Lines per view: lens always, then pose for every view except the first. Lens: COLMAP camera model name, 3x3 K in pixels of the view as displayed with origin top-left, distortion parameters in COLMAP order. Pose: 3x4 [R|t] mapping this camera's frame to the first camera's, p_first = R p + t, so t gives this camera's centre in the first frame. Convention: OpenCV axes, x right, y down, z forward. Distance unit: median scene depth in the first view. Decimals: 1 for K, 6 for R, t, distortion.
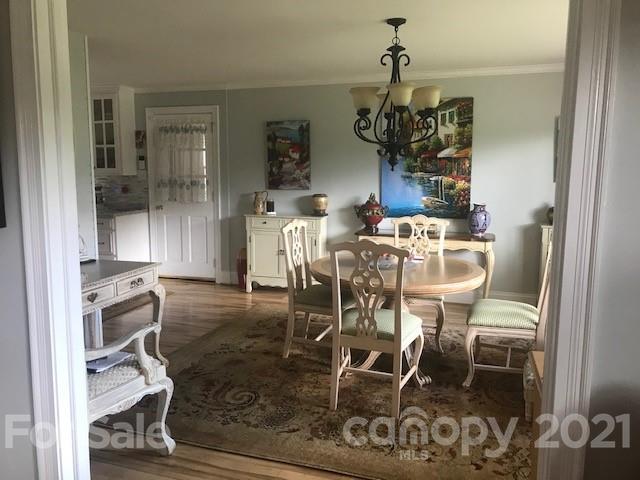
lens RADIAL K [[525.0, 0, 314.8], [0, 525.0, 236.8], [0, 0, 1]] dist [0.016682, -0.015159]
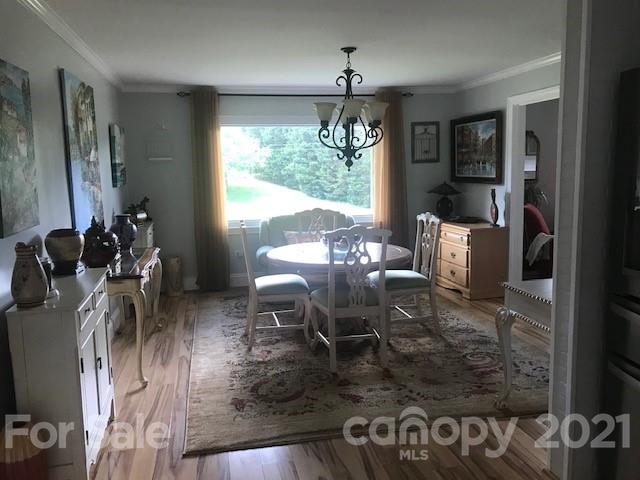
lens RADIAL K [[525.0, 0, 314.4], [0, 525.0, 235.2], [0, 0, 1]] dist [0.016682, -0.015159]
pose [[-0.497068, -0.115766, 0.859955, -0.866954], [0.136074, 0.968399, 0.209017, -0.245395], [-0.856976, 0.220913, -0.465607, 1.645186]]
